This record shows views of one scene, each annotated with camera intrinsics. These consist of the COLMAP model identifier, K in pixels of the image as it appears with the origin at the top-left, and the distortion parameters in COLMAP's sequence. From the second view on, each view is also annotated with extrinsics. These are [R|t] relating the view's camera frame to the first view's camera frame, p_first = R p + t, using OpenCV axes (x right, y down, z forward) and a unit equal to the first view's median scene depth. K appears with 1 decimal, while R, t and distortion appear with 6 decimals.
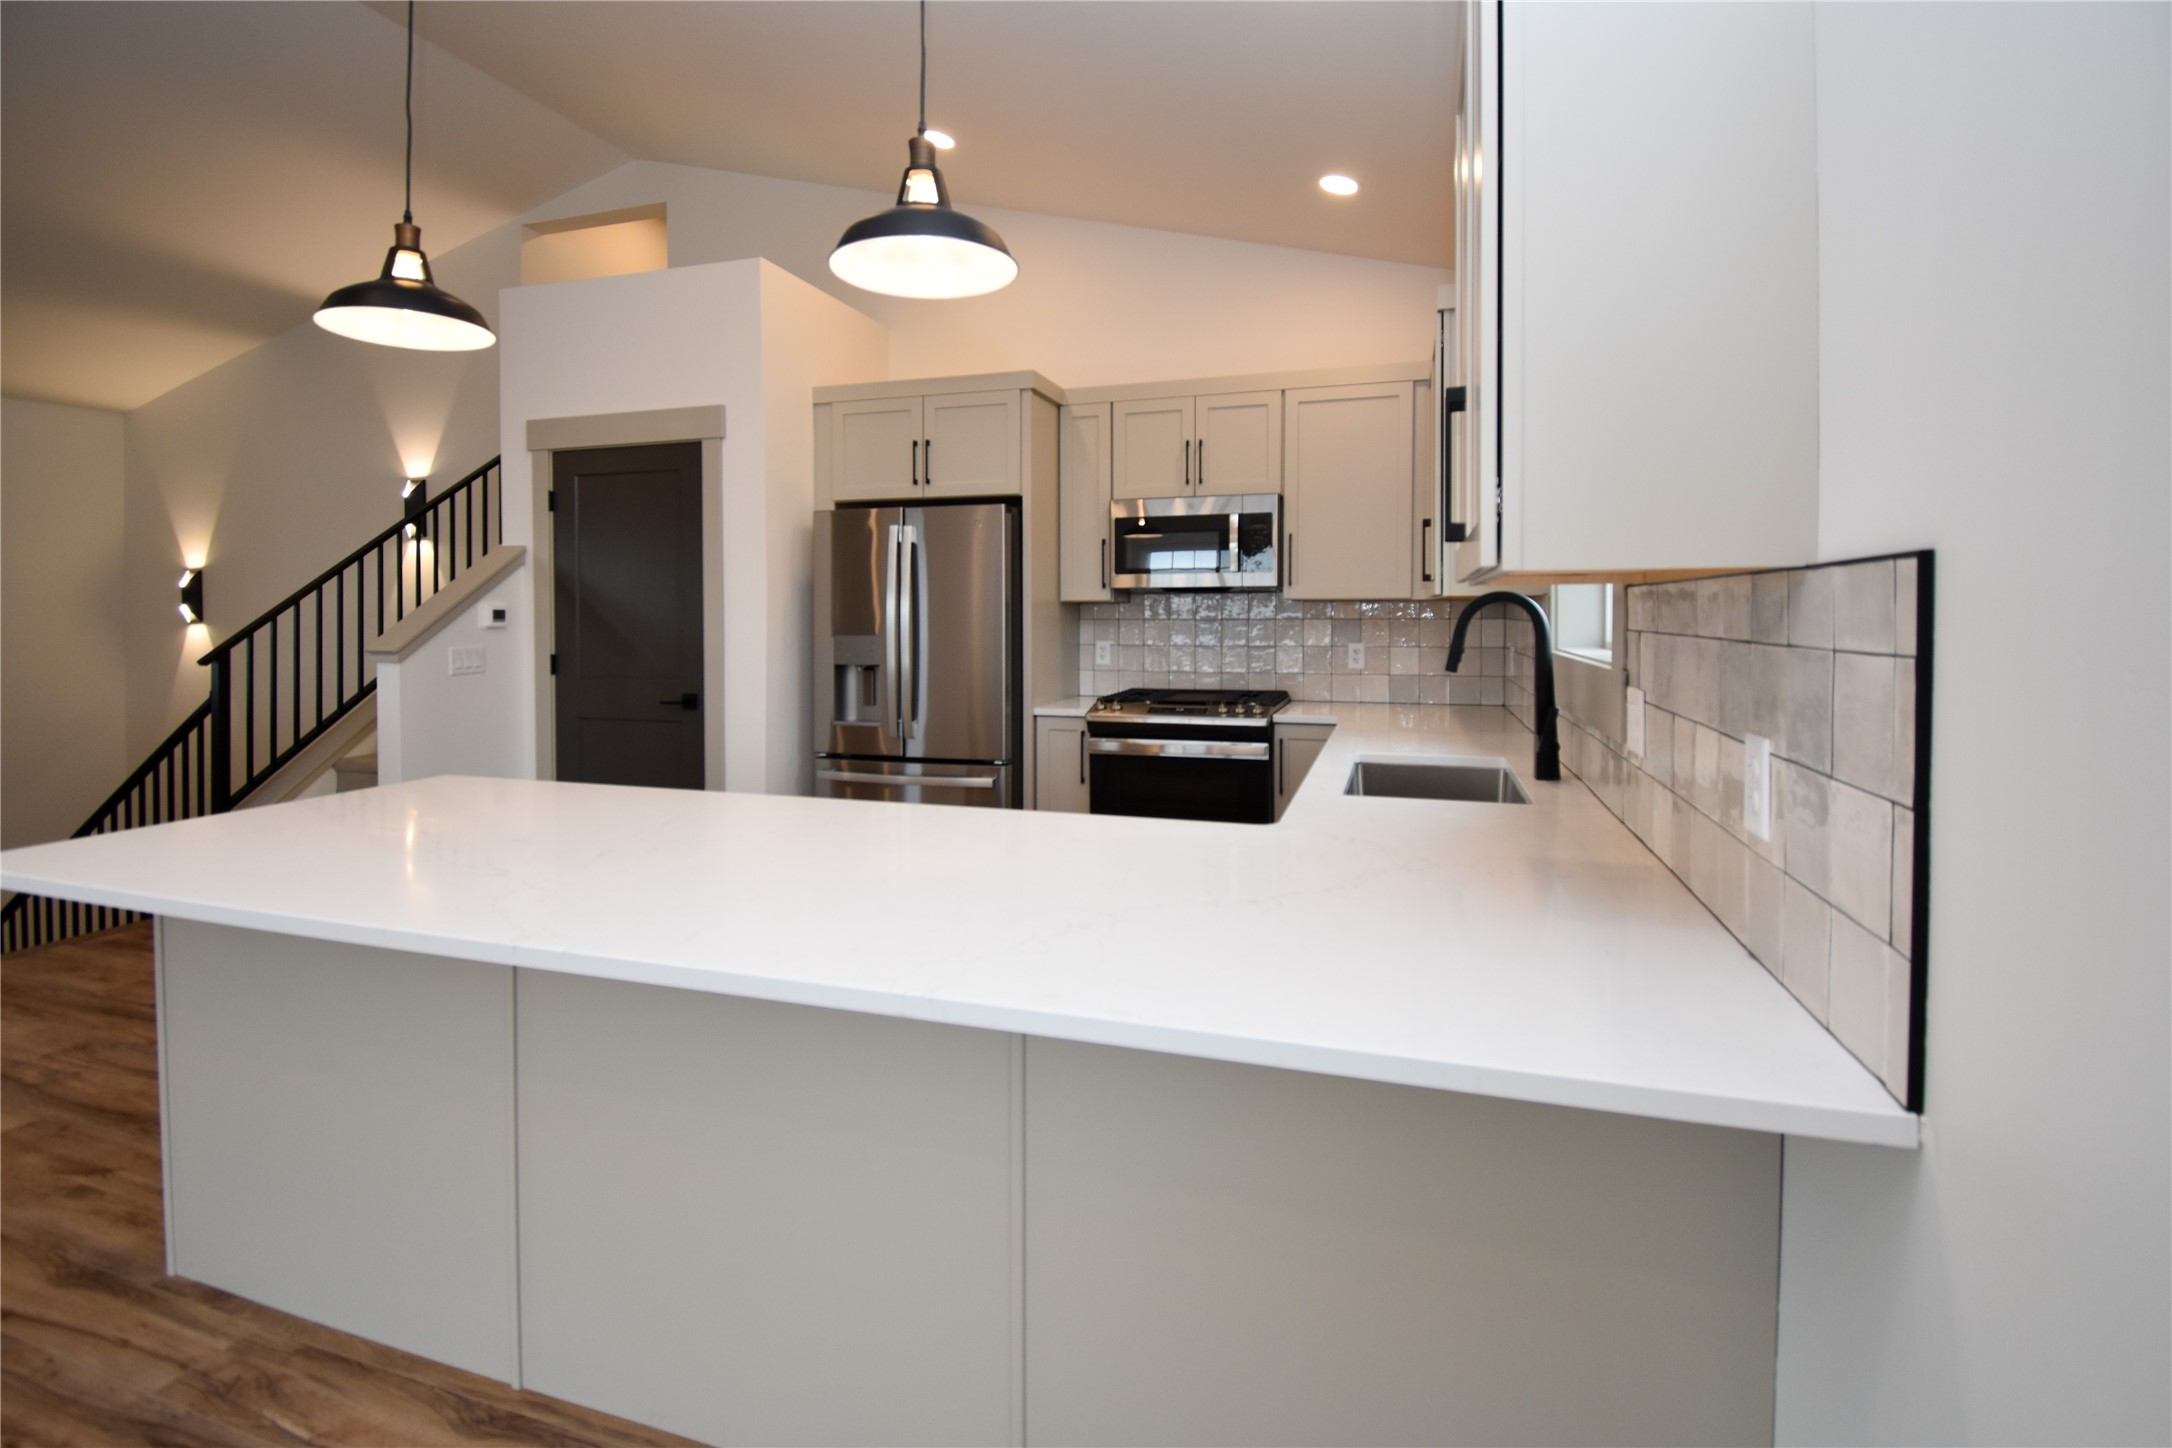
lens RADIAL K [[969.1, 0, 1136.7], [0, 969.1, 630.9], [0, 0, 1]] dist [0.018360, -0.015831]
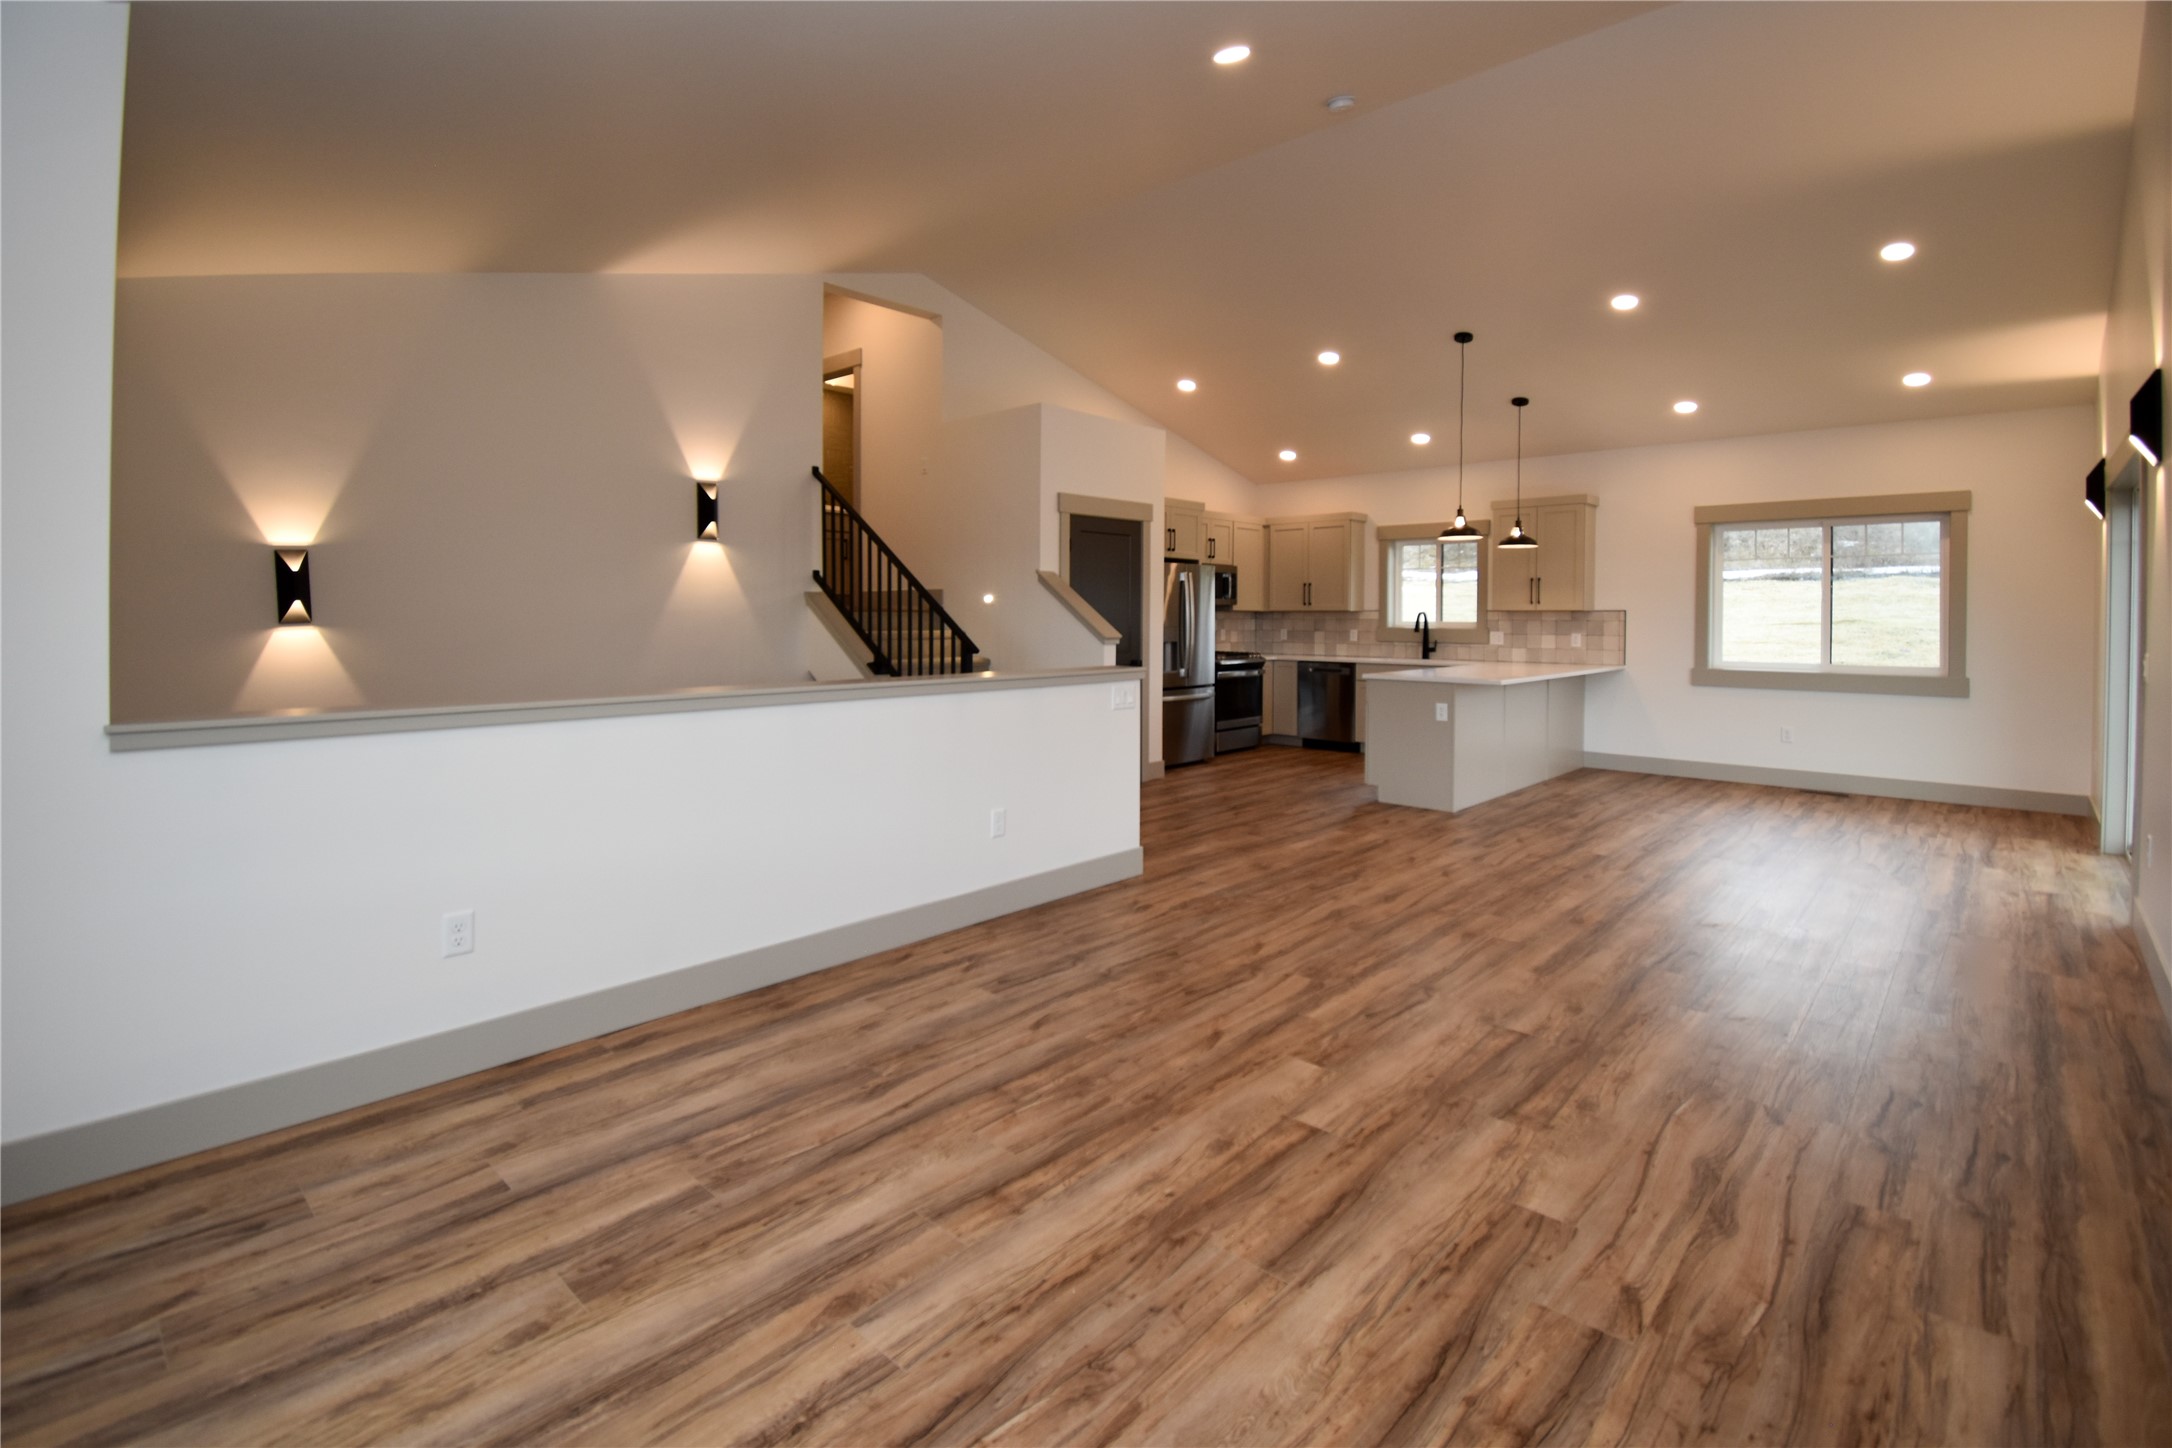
lens RADIAL K [[1013.5, 0, 1046.8], [0, 1013.5, 628.5], [0, 0, 1]] dist [0.016962, -0.020027]
pose [[0.437174, -0.007894, 0.899342, -2.142548], [0.013987, 0.999900, 0.001977, 0.000621], [-0.899268, 0.011715, 0.437241, 0.310719]]
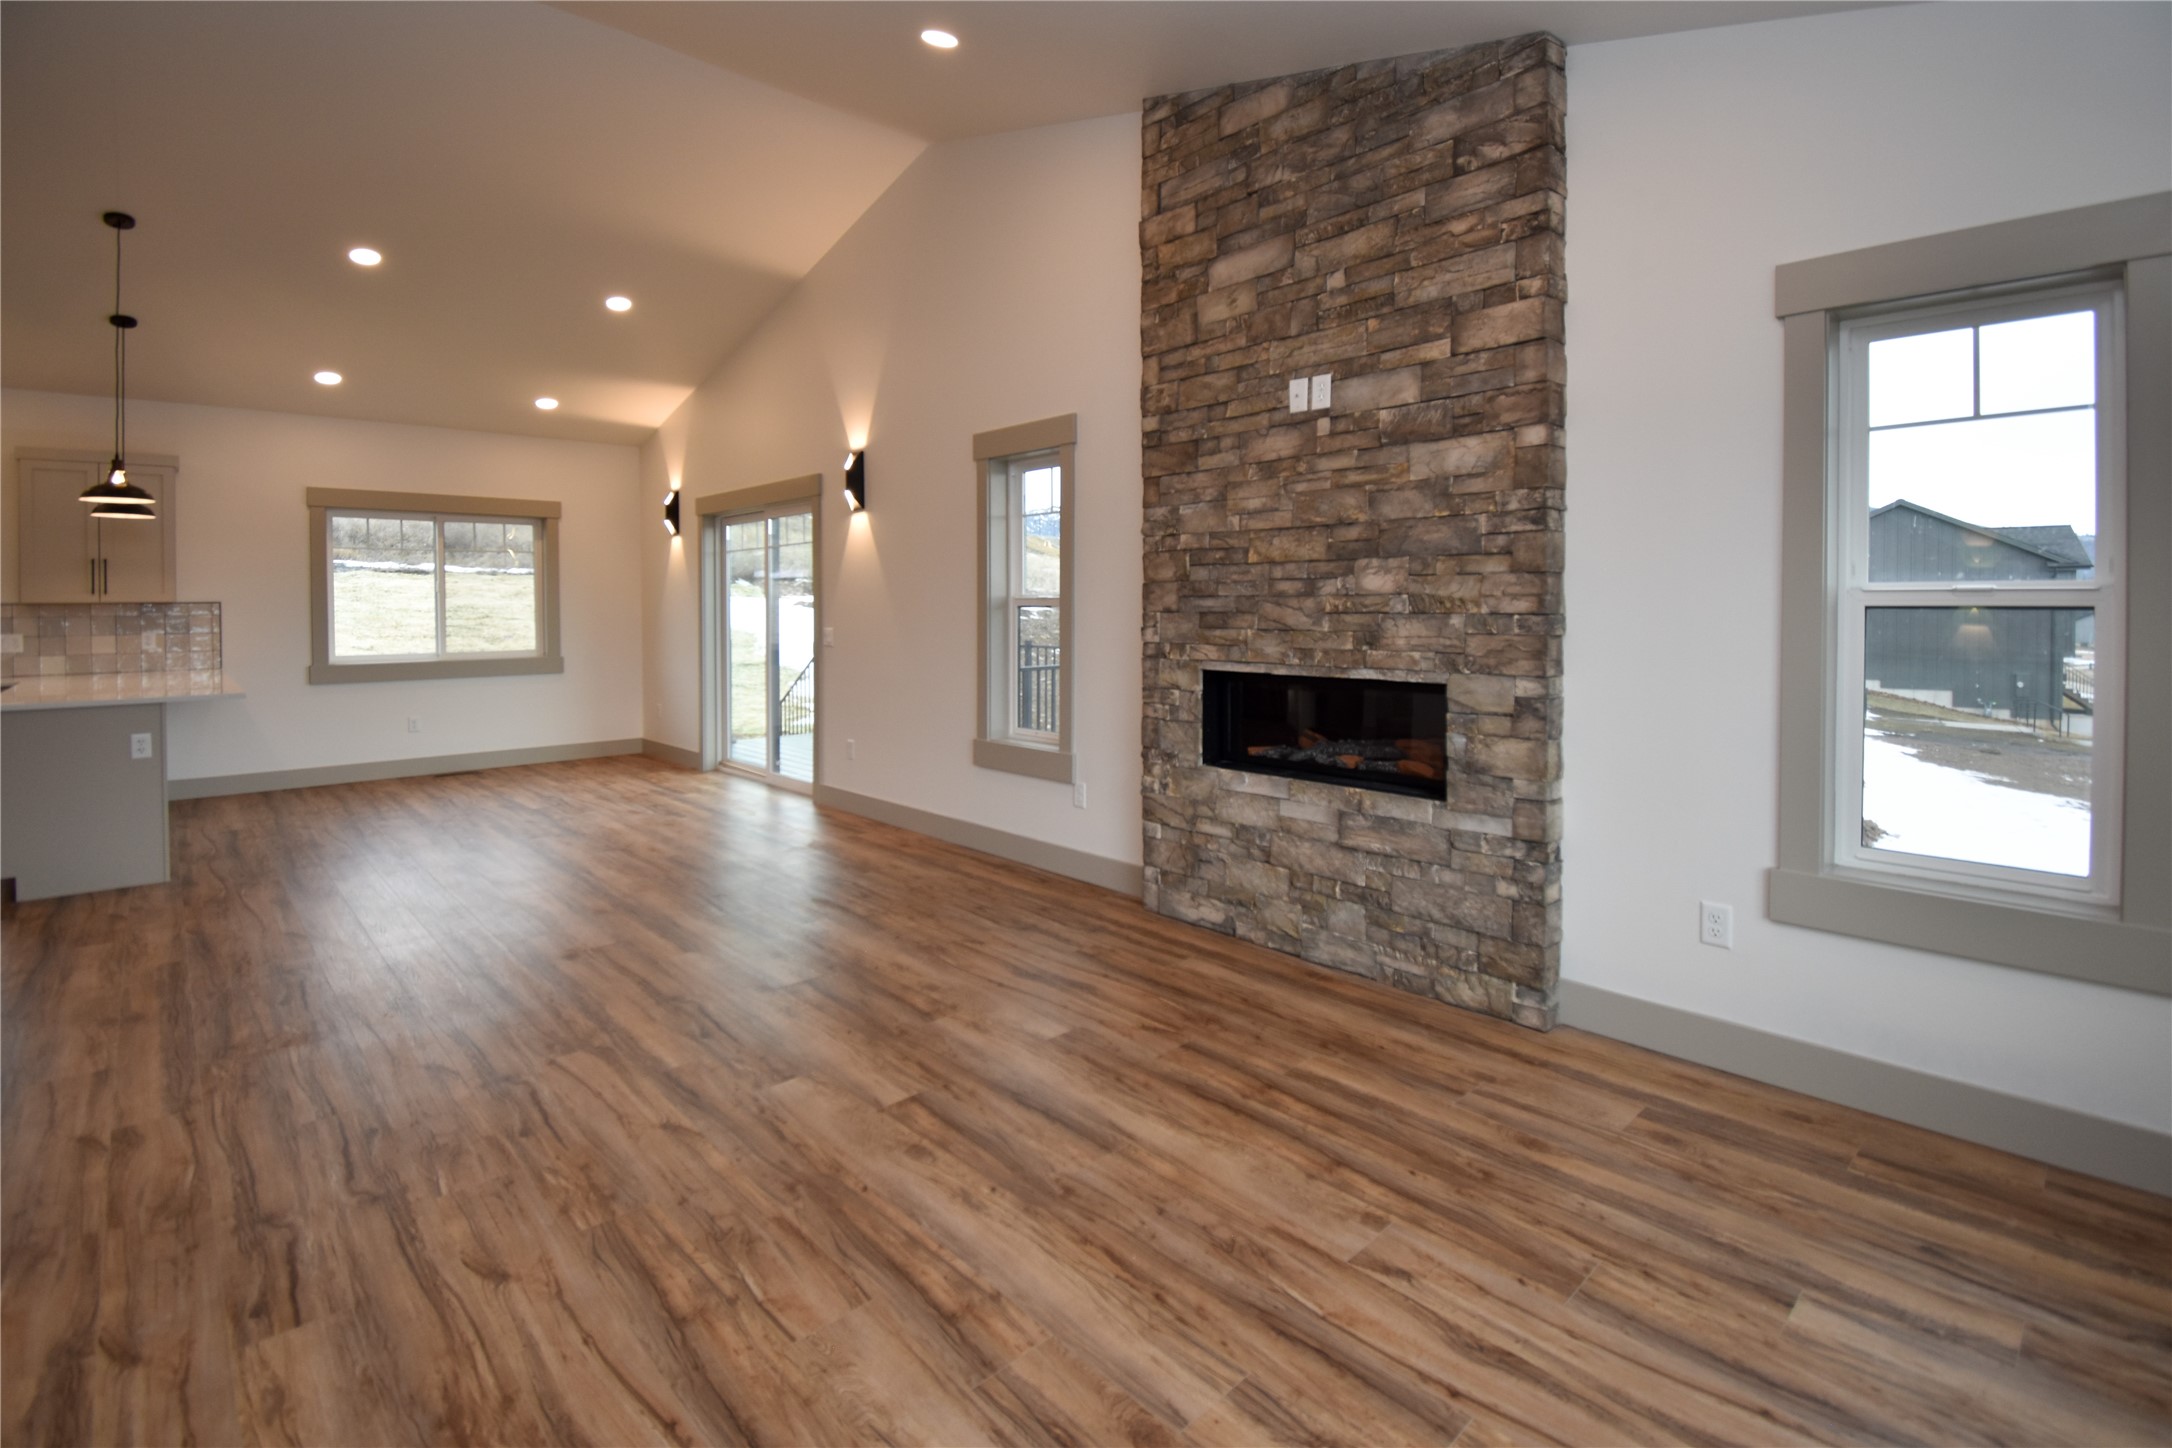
lens RADIAL K [[980.7, 0, 1144.2], [0, 980.7, 626.4], [0, 0, 1]] dist [0.017194, -0.016420]
pose [[-0.889978, -0.004917, 0.455977, -1.938899], [0.014474, 0.999133, 0.039024, -0.016967], [-0.455774, 0.041330, -0.889135, 0.916020]]
